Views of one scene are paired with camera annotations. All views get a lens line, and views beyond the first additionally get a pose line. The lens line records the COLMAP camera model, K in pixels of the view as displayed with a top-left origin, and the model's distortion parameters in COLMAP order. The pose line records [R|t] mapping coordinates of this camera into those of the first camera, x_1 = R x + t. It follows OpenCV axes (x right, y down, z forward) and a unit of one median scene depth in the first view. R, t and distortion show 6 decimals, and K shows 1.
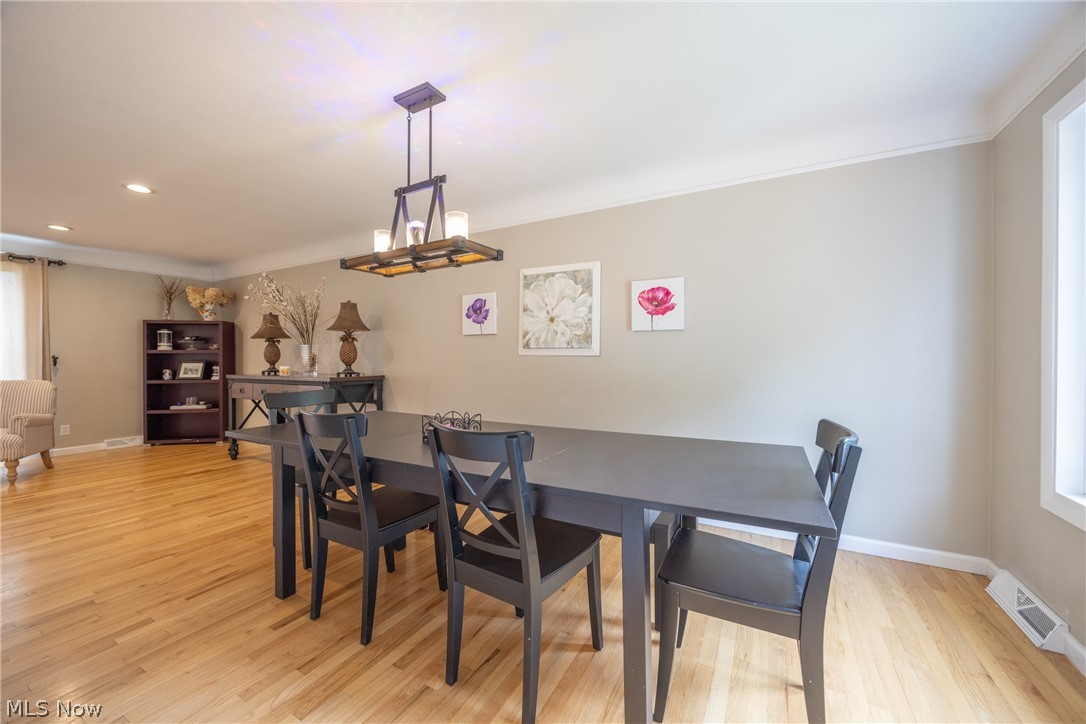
lens RADIAL K [[412.2, 0, 534.8], [0, 412.2, 356.7], [0, 0, 1]] dist [-0.001862, 0.000117]
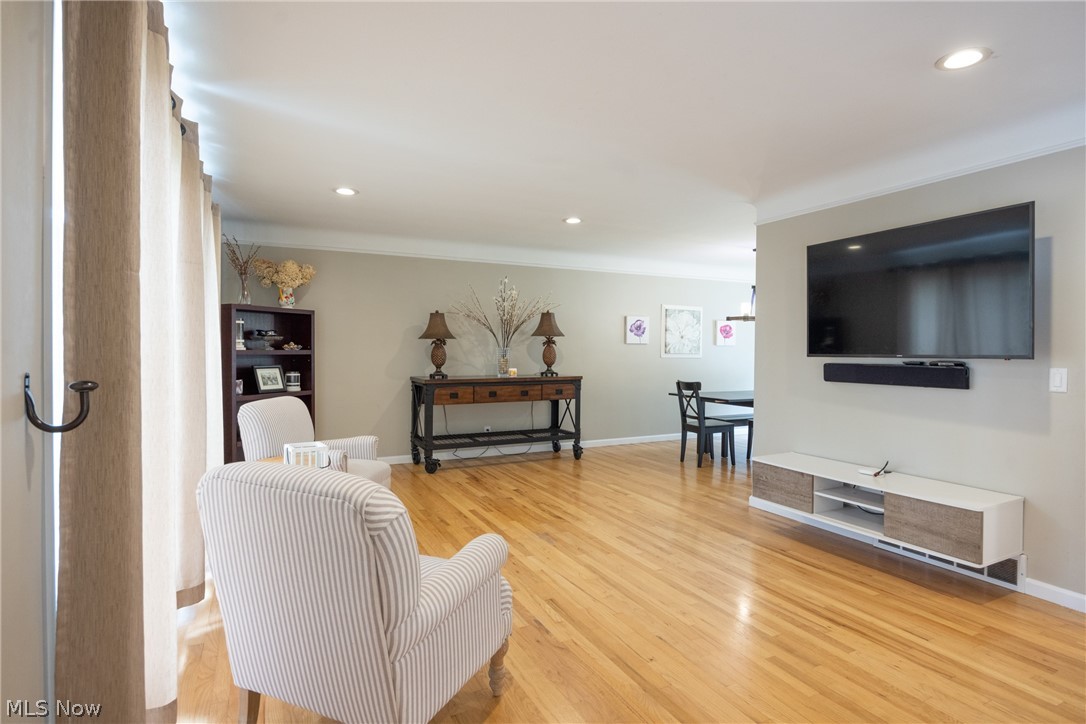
lens RADIAL K [[572.7, 0, 554.2], [0, 572.7, 364.0], [0, 0, 1]] dist [-0.022374, 0.001067]
pose [[0.555963, -0.017592, 0.831021, -2.198494], [-0.010156, 0.999558, 0.027954, -0.038587], [-0.831145, -0.023981, 0.555539, 0.112191]]
